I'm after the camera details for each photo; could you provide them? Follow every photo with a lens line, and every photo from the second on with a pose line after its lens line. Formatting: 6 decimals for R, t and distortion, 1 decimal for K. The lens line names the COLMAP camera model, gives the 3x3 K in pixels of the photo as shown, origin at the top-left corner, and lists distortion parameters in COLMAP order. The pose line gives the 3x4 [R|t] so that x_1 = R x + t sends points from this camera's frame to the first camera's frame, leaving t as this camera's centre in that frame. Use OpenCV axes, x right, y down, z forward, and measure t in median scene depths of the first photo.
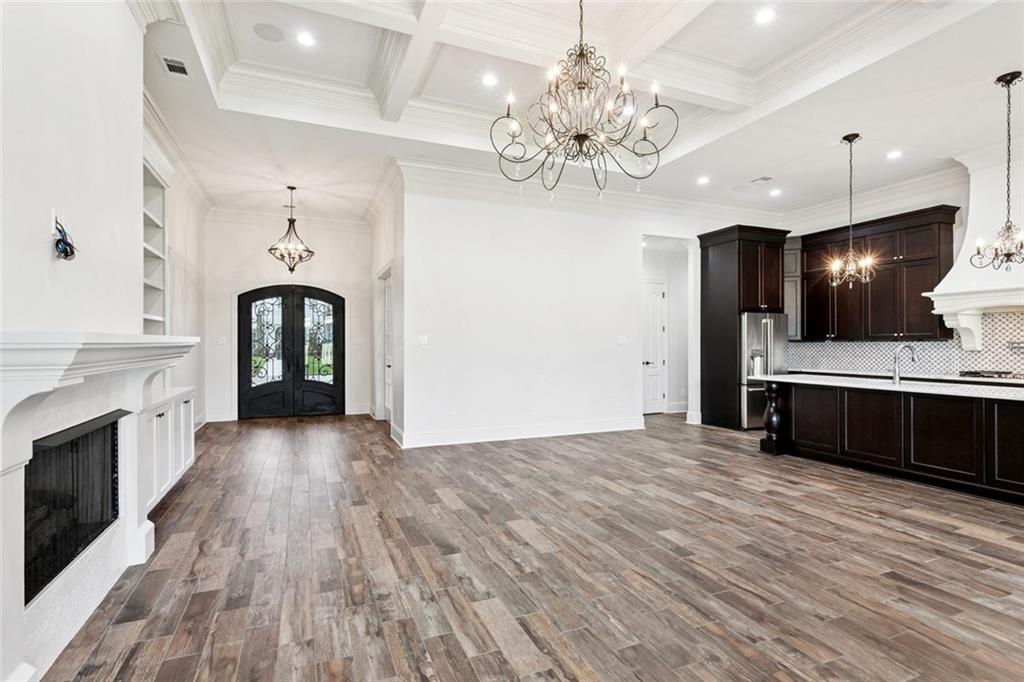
lens RADIAL K [[490.2, 0, 504.8], [0, 490.2, 344.7], [0, 0, 1]] dist [-0.000770, 0.000198]
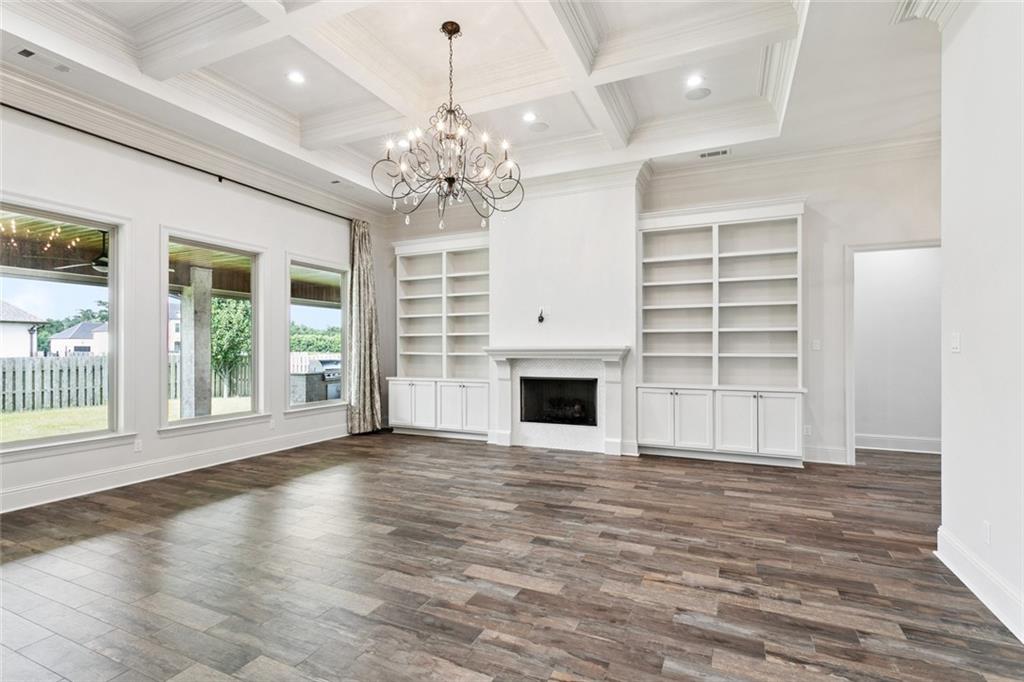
lens RADIAL K [[490.2, 0, 504.8], [0, 490.2, 344.7], [0, 0, 1]] dist [-0.000770, 0.000198]
pose [[-0.734718, -0.003426, -0.678364, 0.683505], [-0.000224, 0.999988, -0.004808, -0.007092], [0.678373, -0.003381, -0.734710, 1.541960]]
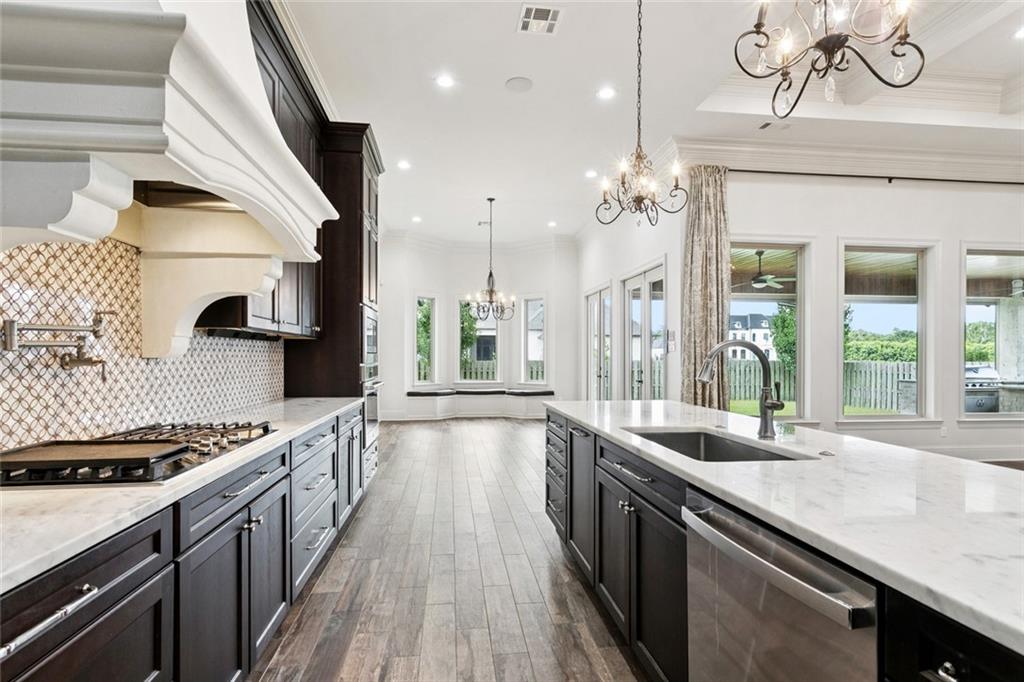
lens RADIAL K [[488.1, 0, 509.6], [0, 488.1, 357.4], [0, 0, 1]] dist [0.006470, 0.000562]
pose [[-0.964146, -0.002049, 0.265363, 0.995414], [-0.000767, 0.999988, 0.004935, 0.014131], [-0.265370, 0.004554, -0.964136, 1.608501]]
